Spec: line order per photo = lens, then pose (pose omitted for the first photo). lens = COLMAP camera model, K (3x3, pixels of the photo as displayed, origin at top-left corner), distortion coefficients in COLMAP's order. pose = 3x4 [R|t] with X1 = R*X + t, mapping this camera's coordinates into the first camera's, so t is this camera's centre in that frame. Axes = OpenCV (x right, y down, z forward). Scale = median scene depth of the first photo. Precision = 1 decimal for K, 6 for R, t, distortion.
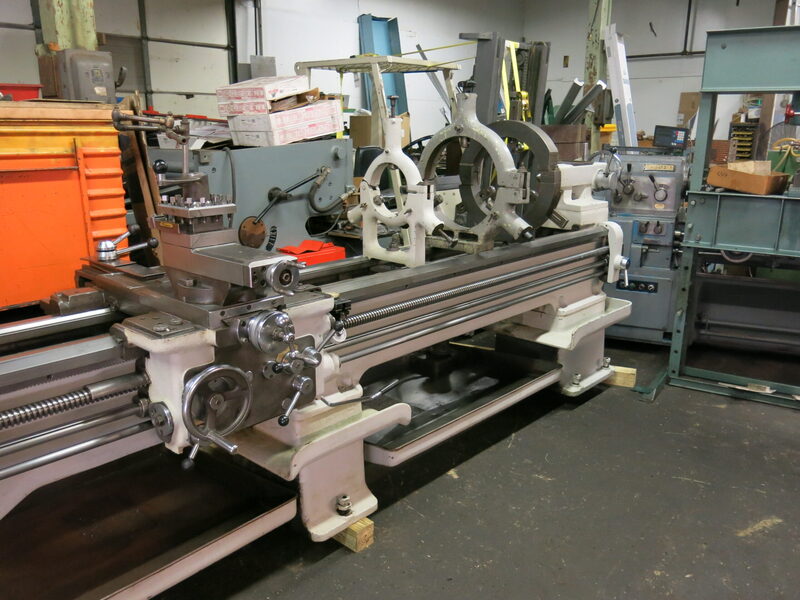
lens RADIAL K [[668.6, 0, 400.3], [0, 668.6, 304.4], [0, 0, 1]] dist [-0.023739, 0.008030]
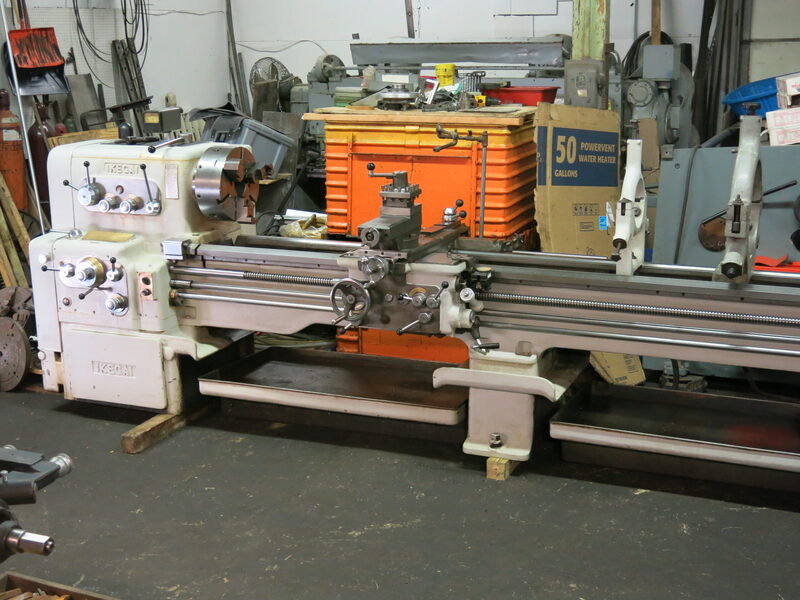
lens RADIAL K [[1101.9, 0, 400.0], [0, 1101.9, 300.0], [0, 0, 1]] dist [-0.039733, 0.048065]
pose [[0.332159, 0.214498, -0.918510, 1.088889], [-0.232553, 0.962361, 0.140640, -0.130376], [0.914106, 0.166888, 0.369539, 0.015344]]
